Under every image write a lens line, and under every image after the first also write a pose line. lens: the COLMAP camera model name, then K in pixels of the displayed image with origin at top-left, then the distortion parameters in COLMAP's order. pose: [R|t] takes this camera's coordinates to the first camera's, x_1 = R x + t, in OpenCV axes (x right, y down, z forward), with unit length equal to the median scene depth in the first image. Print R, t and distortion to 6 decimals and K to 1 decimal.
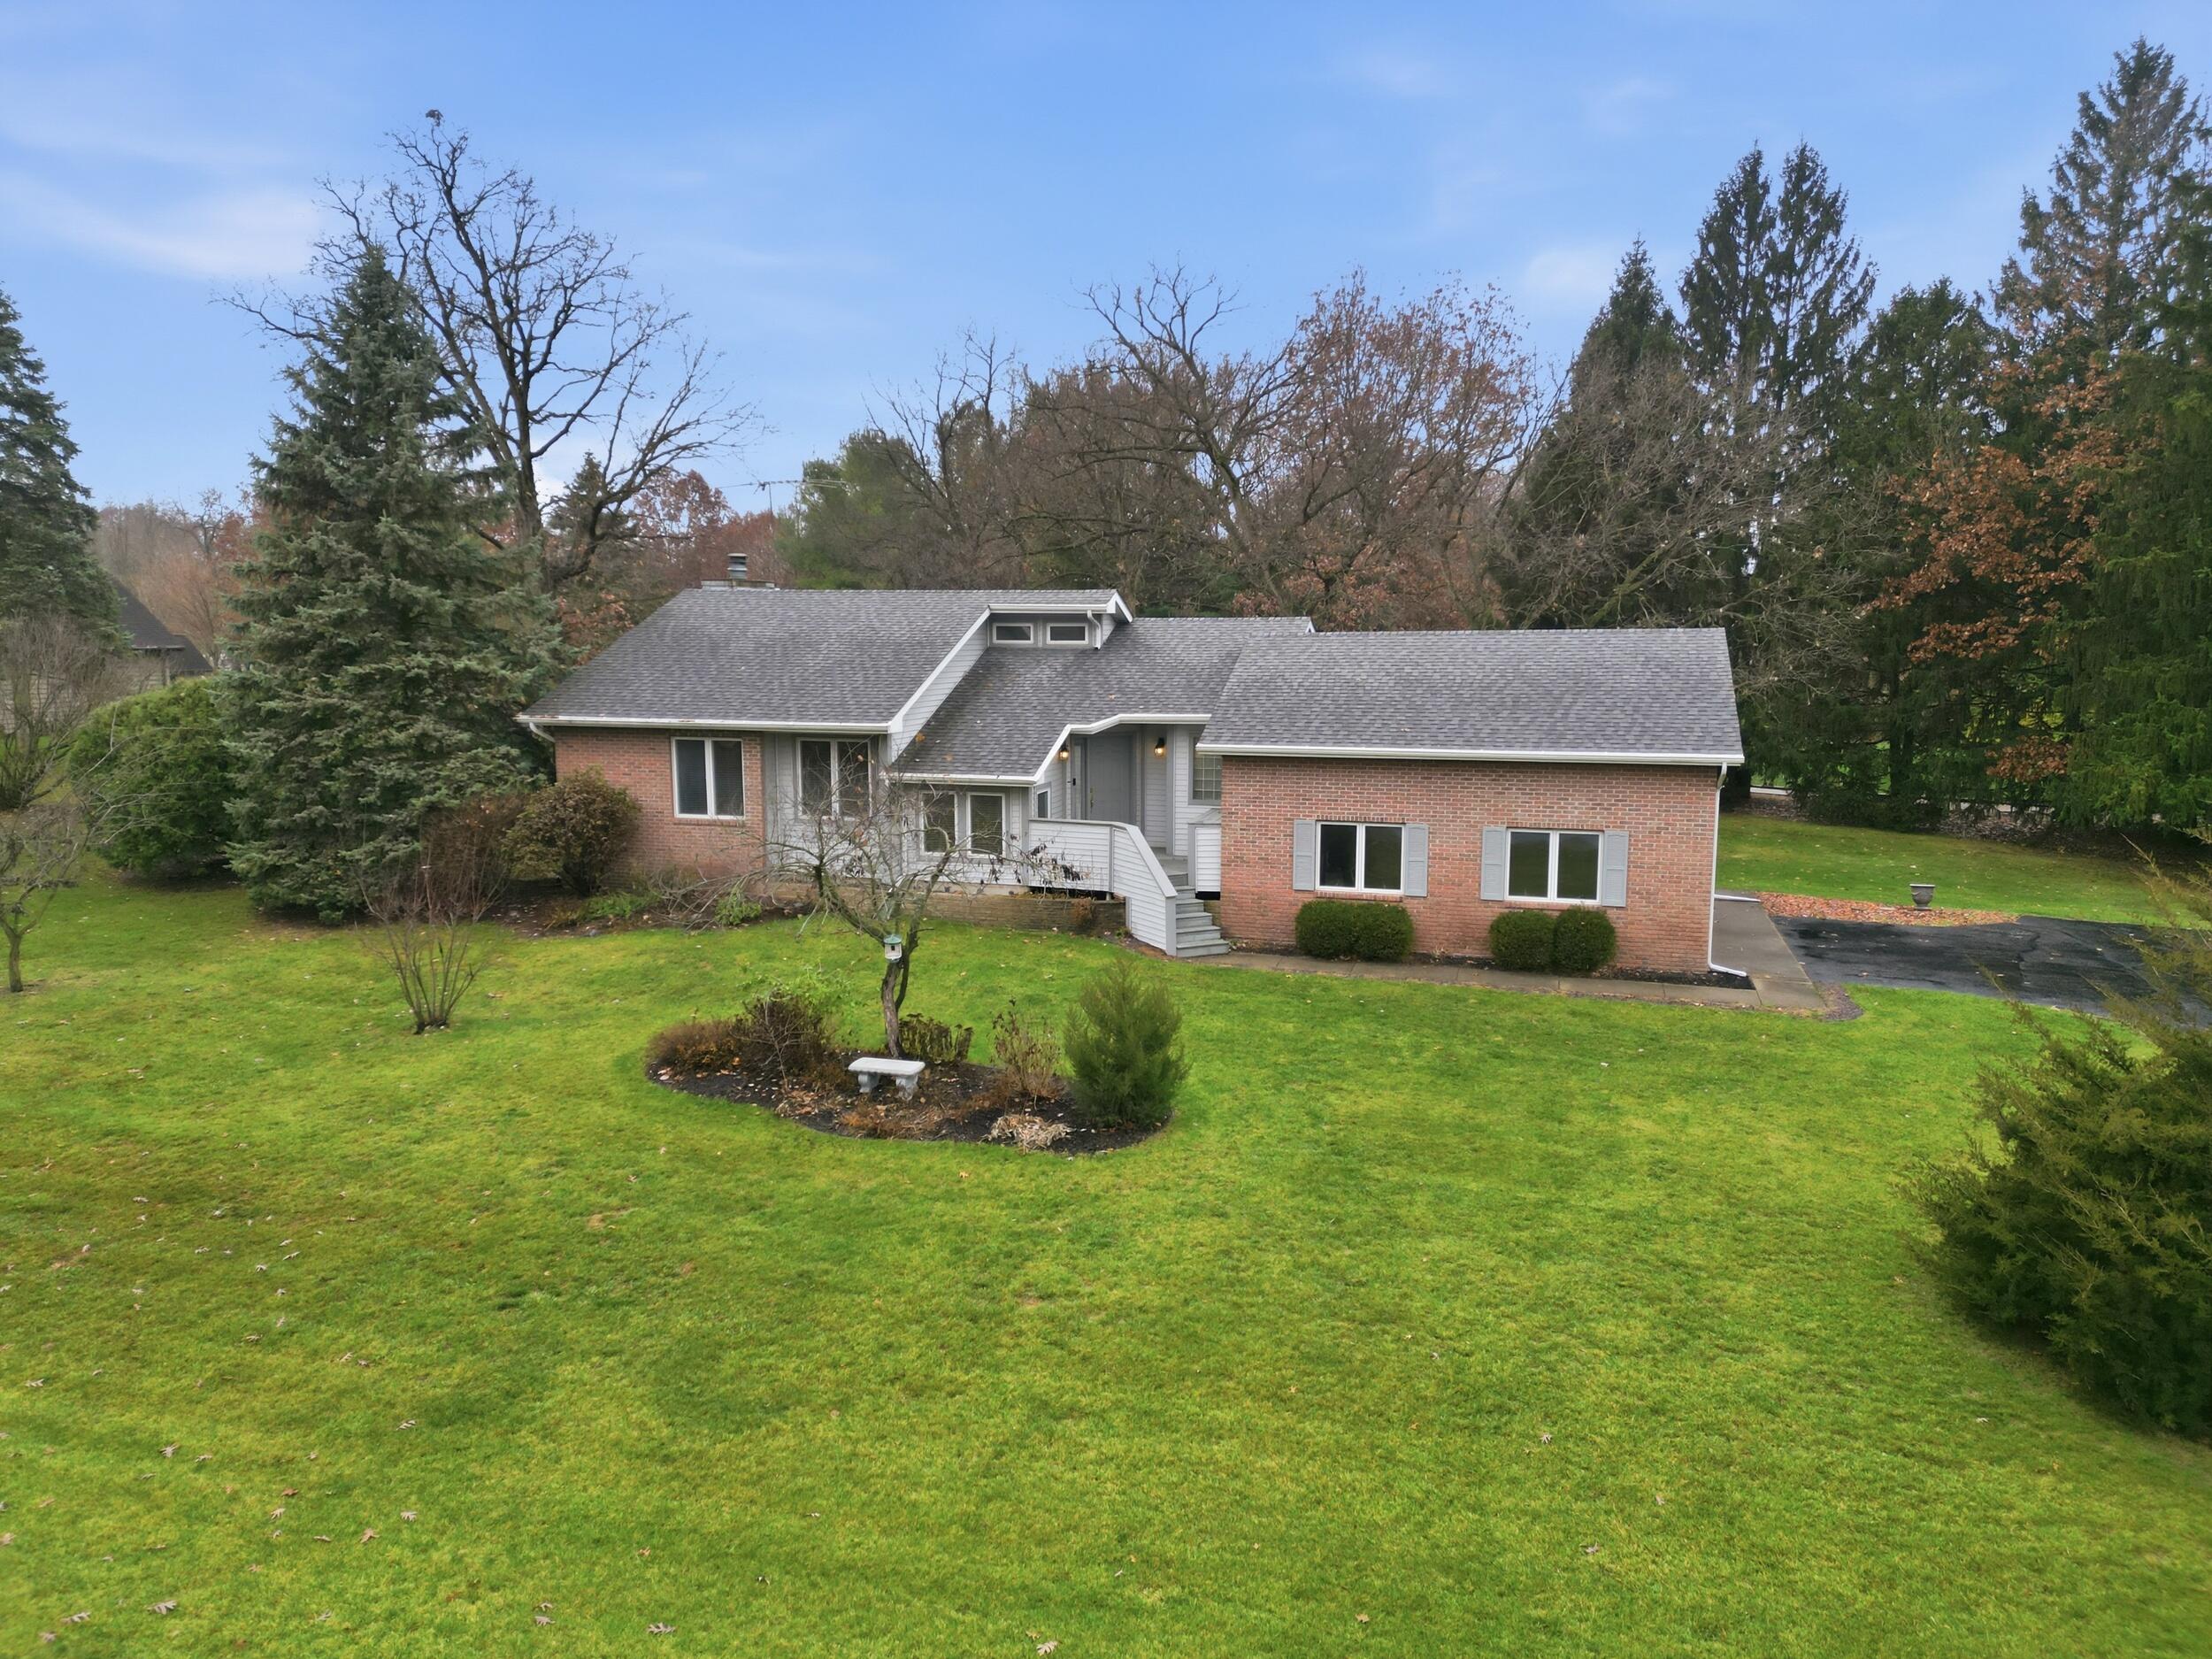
lens RADIAL K [[1554.7, 0, 1097.5], [0, 1554.7, 819.6], [0, 0, 1]] dist [0.048859, -0.000098]
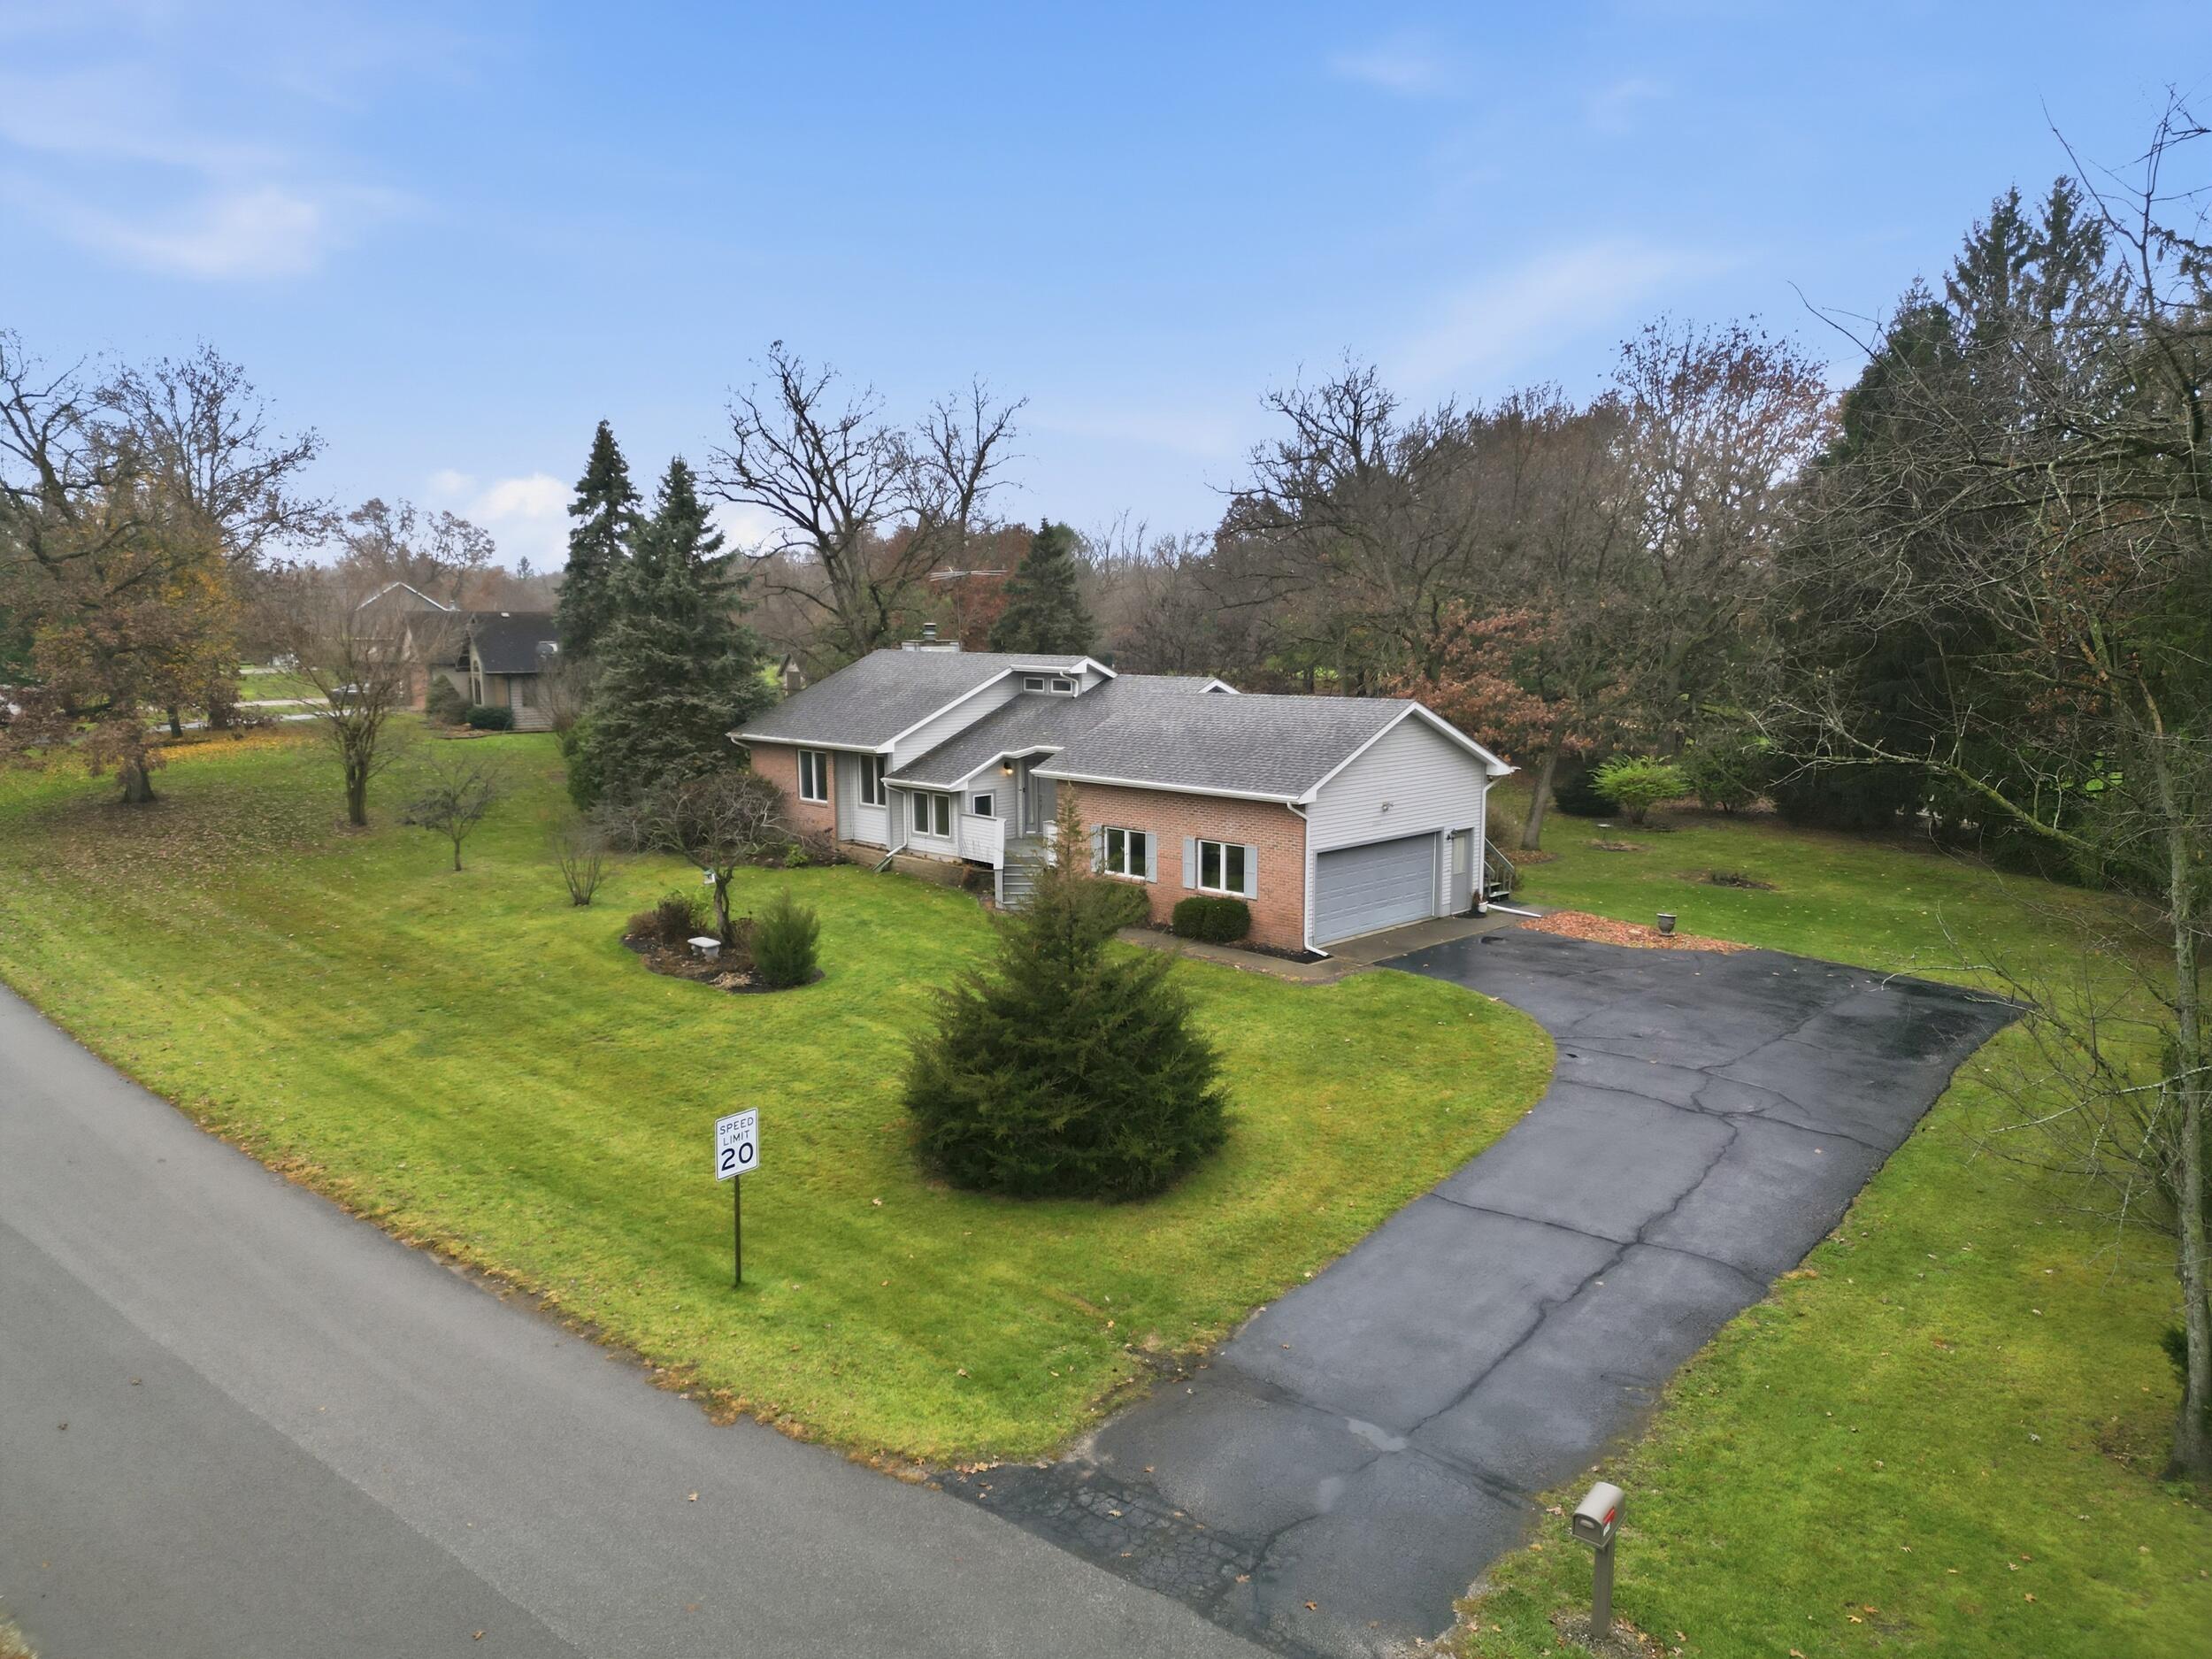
lens RADIAL K [[1554.7, 0, 1112.2], [0, 1554.7, 828.3], [0, 0, 1]] dist [0.048859, -0.000098]
pose [[0.881147, 0.063163, -0.468604, 0.826970], [-0.057853, 0.997993, 0.025735, -0.034772], [0.469289, 0.004434, 0.883033, -0.279897]]
